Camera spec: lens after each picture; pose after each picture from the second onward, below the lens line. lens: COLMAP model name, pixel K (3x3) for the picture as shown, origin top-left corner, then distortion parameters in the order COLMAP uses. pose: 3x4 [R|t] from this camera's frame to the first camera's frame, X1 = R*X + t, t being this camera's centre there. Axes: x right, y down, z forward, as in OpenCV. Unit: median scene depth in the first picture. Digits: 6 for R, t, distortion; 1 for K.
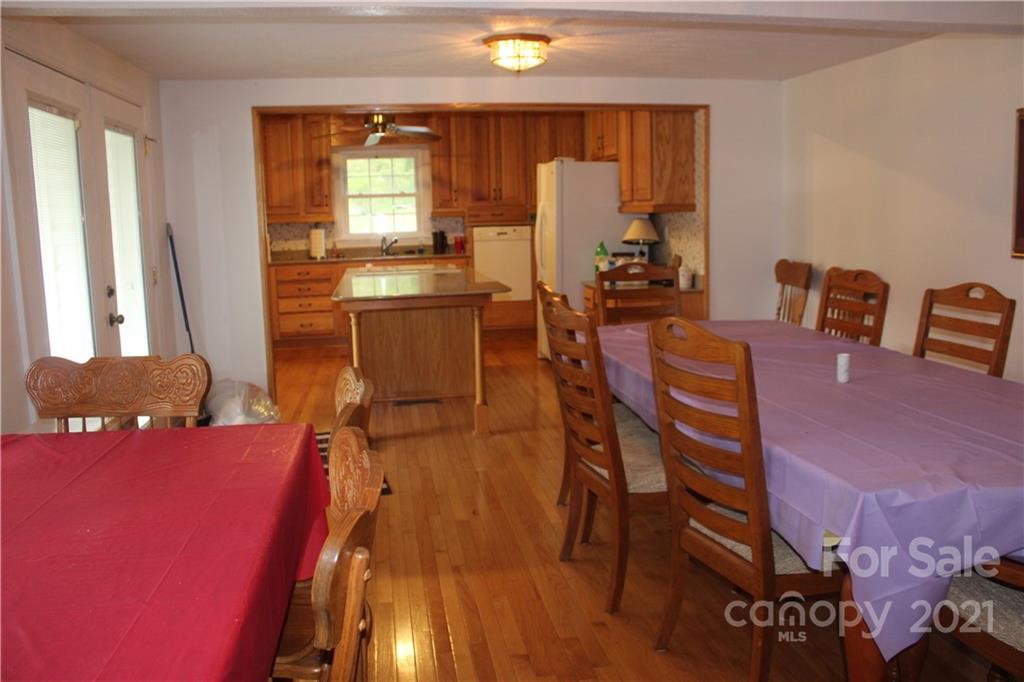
lens RADIAL K [[871.8, 0, 510.2], [0, 871.8, 339.0], [0, 0, 1]] dist [-0.083330, 0.039940]
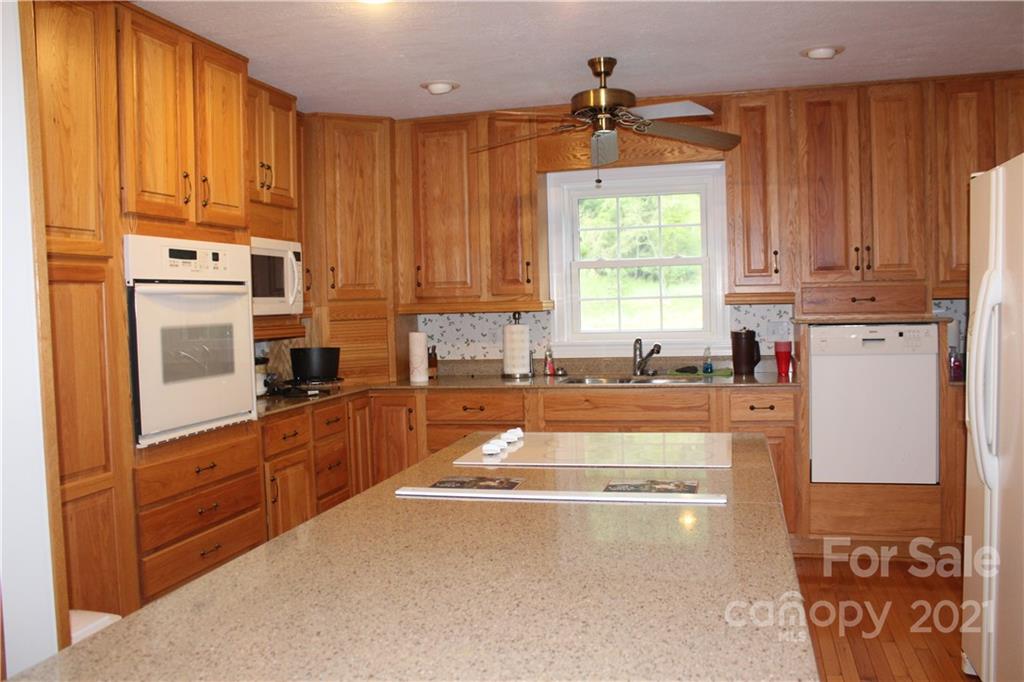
lens RADIAL K [[871.8, 0, 516.3], [0, 871.8, 334.3], [0, 0, 1]] dist [-0.083330, 0.039940]
pose [[0.922149, 0.013982, -0.386581, -0.007013], [-0.051766, 0.994819, -0.087501, -0.070310], [0.383354, 0.100701, 0.918095, 0.481239]]
